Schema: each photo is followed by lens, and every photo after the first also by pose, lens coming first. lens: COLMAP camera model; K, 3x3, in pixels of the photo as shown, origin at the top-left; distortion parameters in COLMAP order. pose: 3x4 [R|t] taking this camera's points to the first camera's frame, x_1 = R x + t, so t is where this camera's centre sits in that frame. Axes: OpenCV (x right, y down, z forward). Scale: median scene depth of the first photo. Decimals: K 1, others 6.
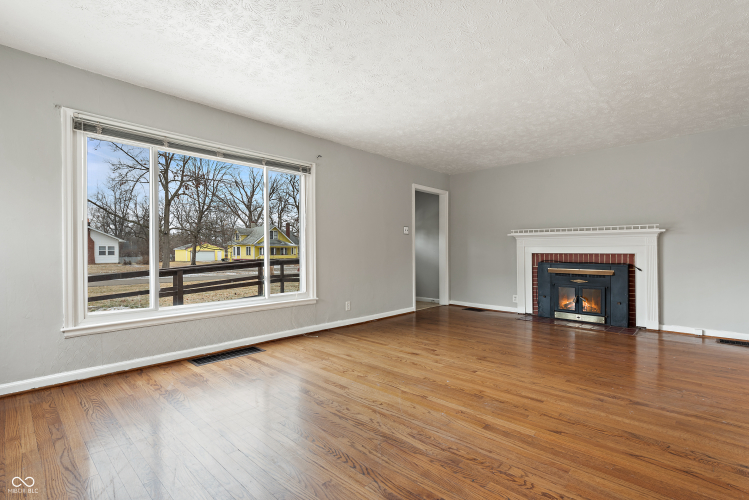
lens RADIAL K [[359.4, 0, 376.0], [0, 359.4, 250.8], [0, 0, 1]] dist [-0.004436, -0.000546]
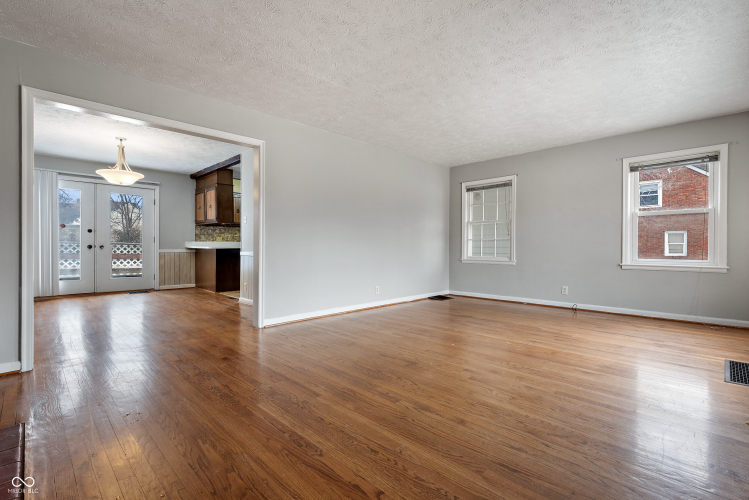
lens RADIAL K [[359.4, 0, 373.1], [0, 359.4, 248.6], [0, 0, 1]] dist [-0.004436, -0.000546]
pose [[-0.999670, -0.006310, 0.024915, 0.372552], [-0.006166, 0.999964, 0.005841, 0.031219], [-0.024951, 0.005686, -0.999673, 1.864821]]
